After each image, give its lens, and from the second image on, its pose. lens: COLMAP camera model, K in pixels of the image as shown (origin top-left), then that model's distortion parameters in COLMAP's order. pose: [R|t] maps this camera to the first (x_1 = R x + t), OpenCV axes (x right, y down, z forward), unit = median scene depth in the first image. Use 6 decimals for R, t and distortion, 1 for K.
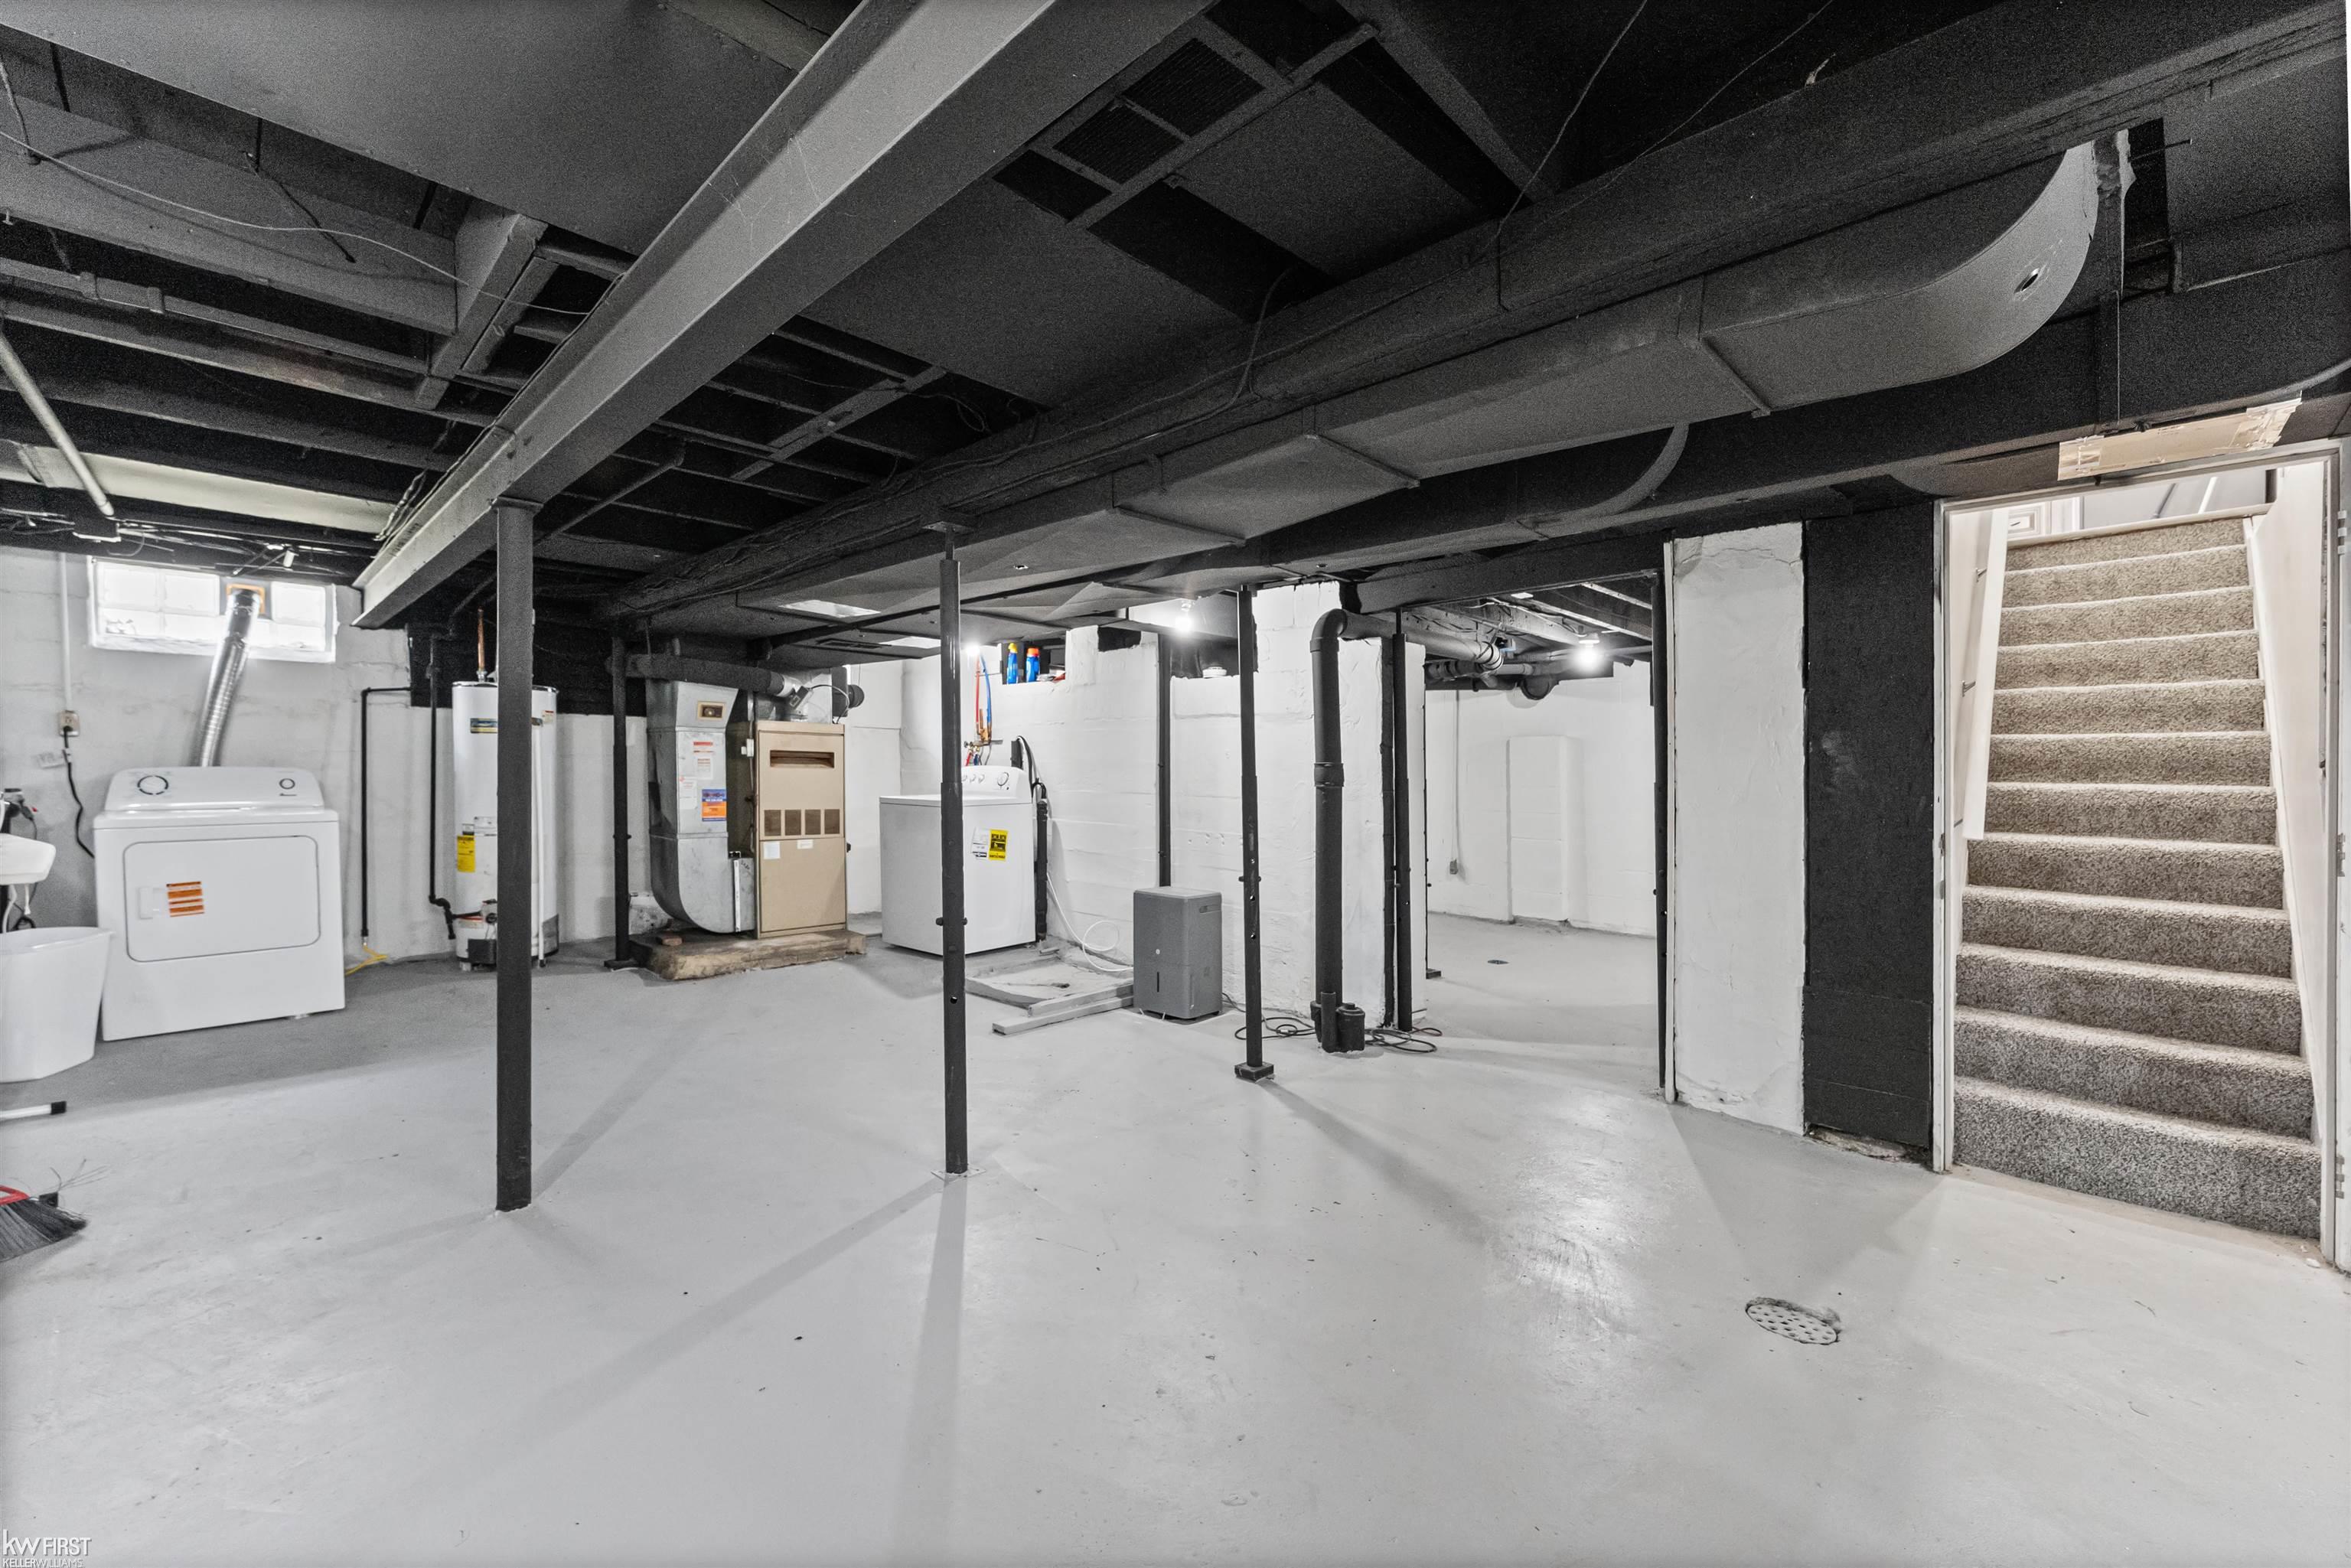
lens RADIAL K [[953.1, 0, 1173.9], [0, 953.1, 736.7], [0, 0, 1]] dist [0.001355, 0.000052]
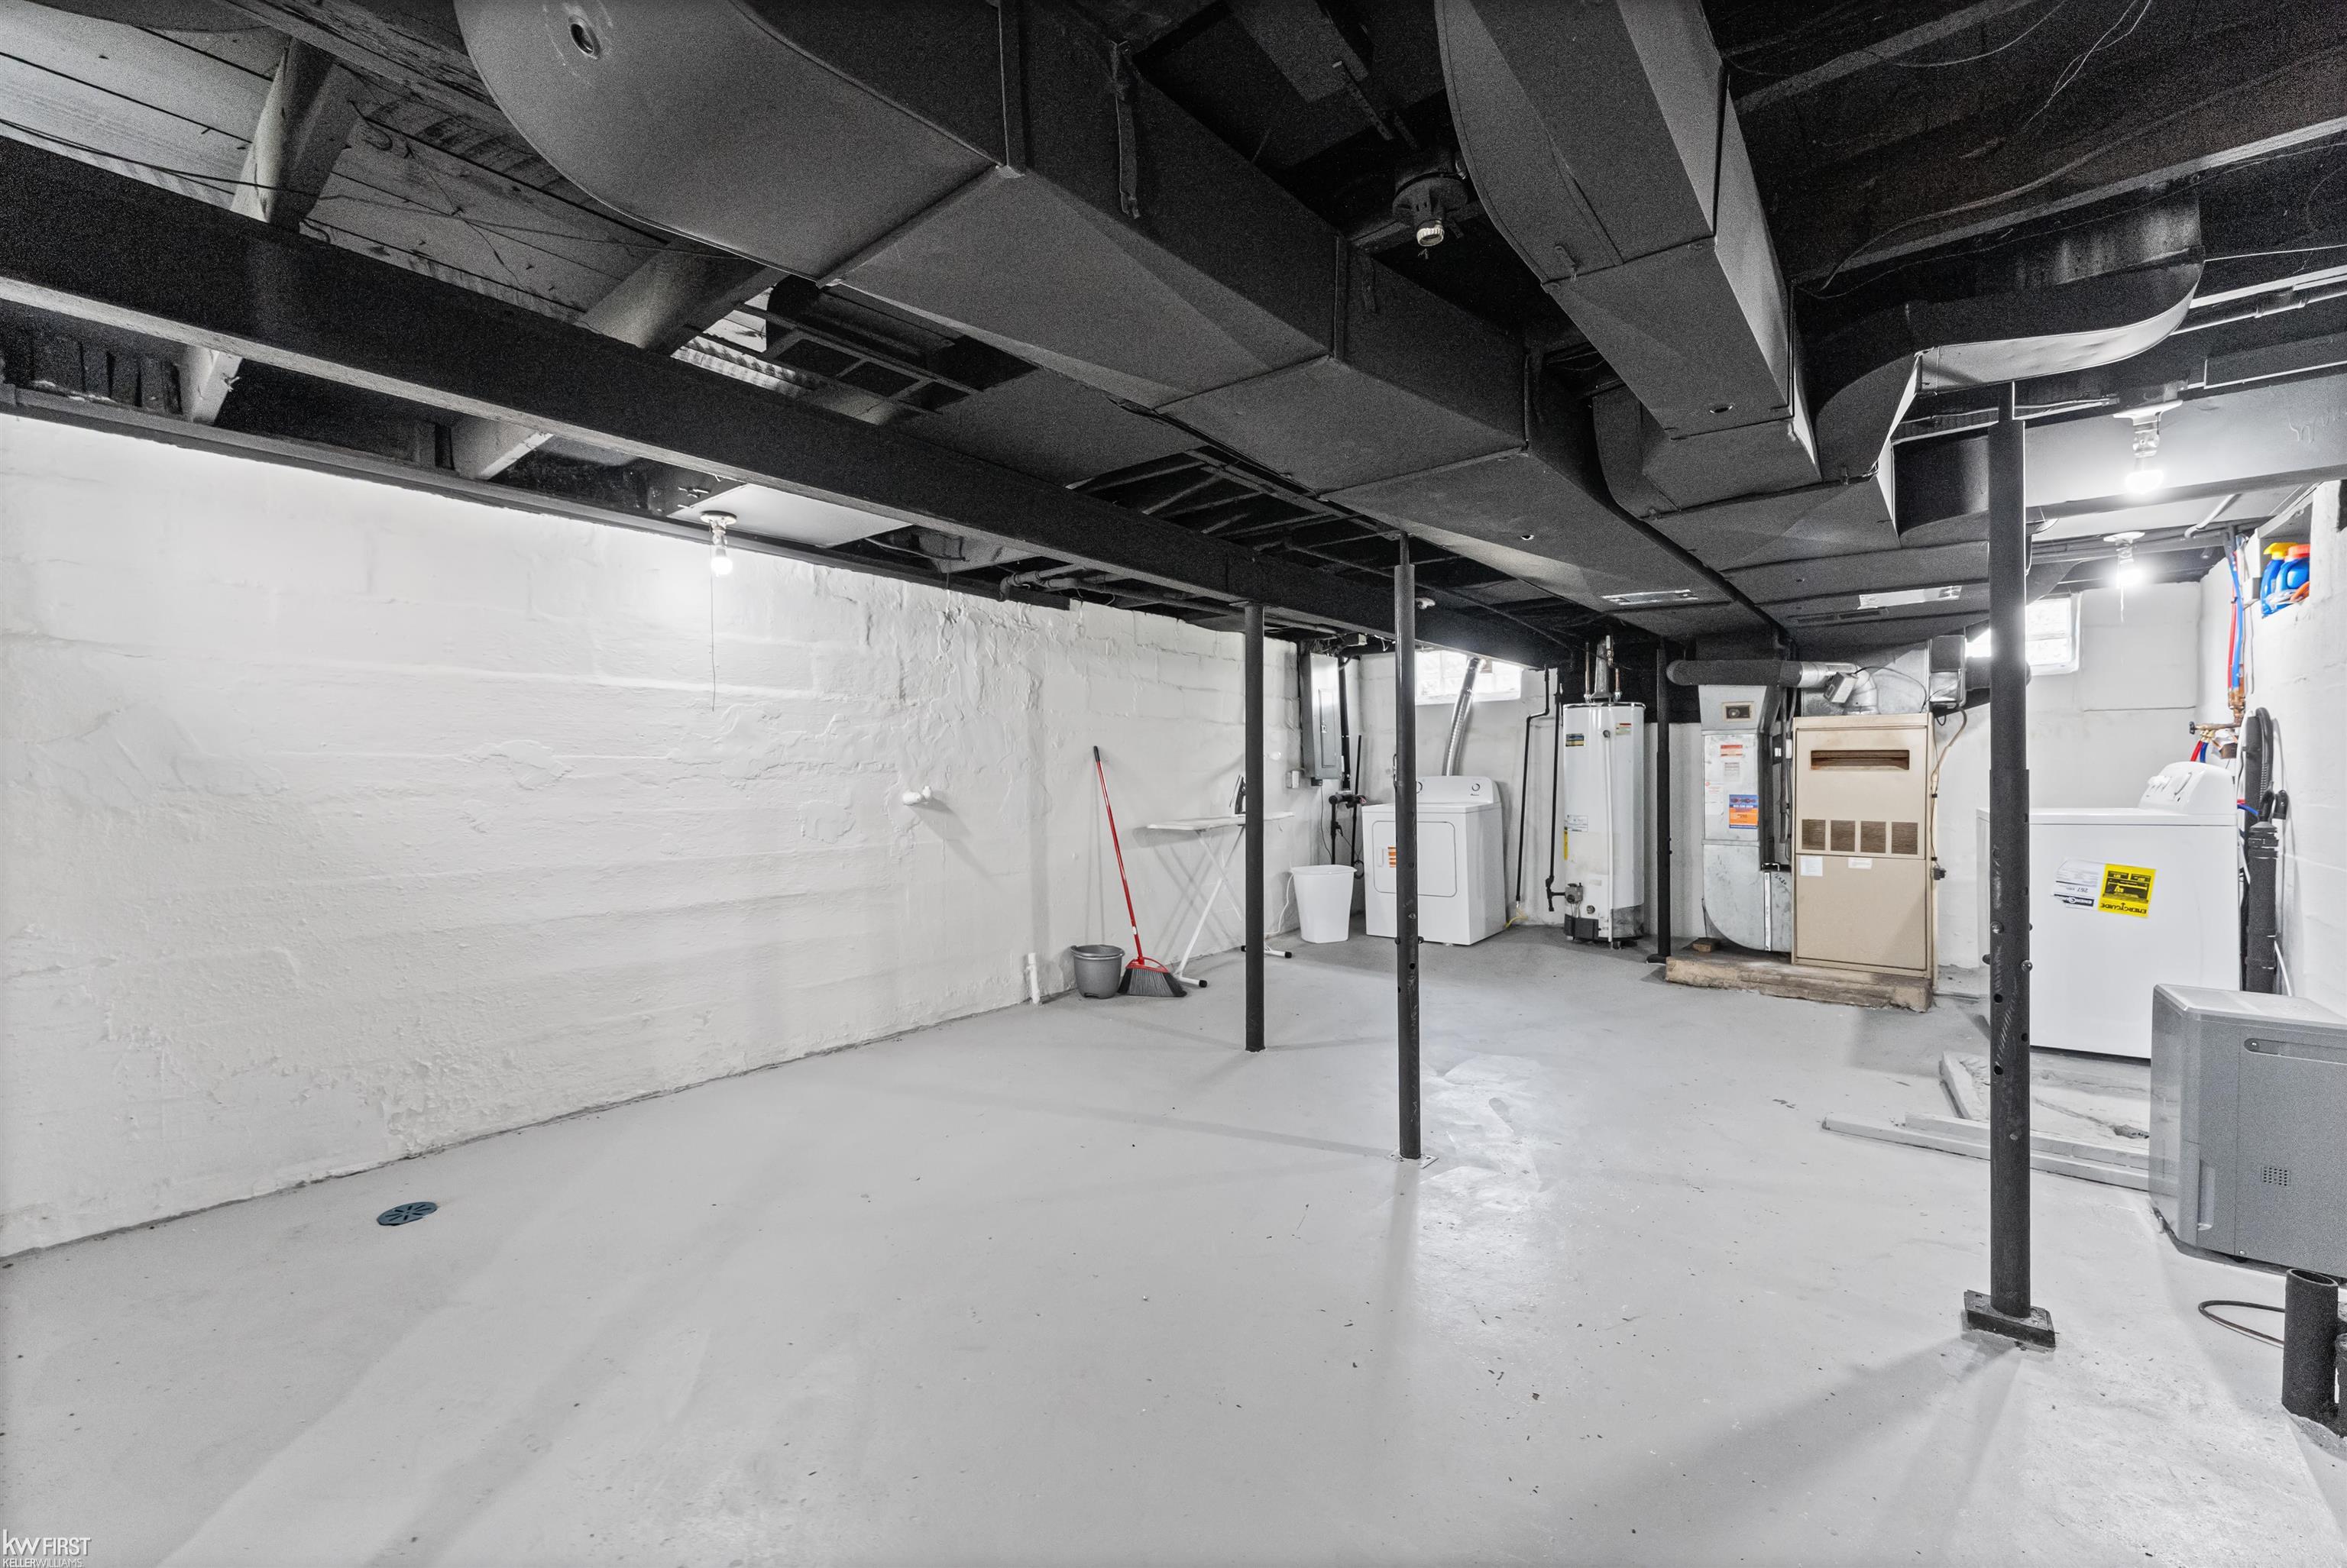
lens RADIAL K [[996.8, 0, 1176.2], [0, 996.8, 777.2], [0, 0, 1]] dist [0.000824, -0.000300]
pose [[0.062659, -0.010886, -0.997976, 0.540282], [0.039032, 0.999202, -0.008448, 0.028494], [0.997271, -0.038424, 0.063033, 0.446762]]
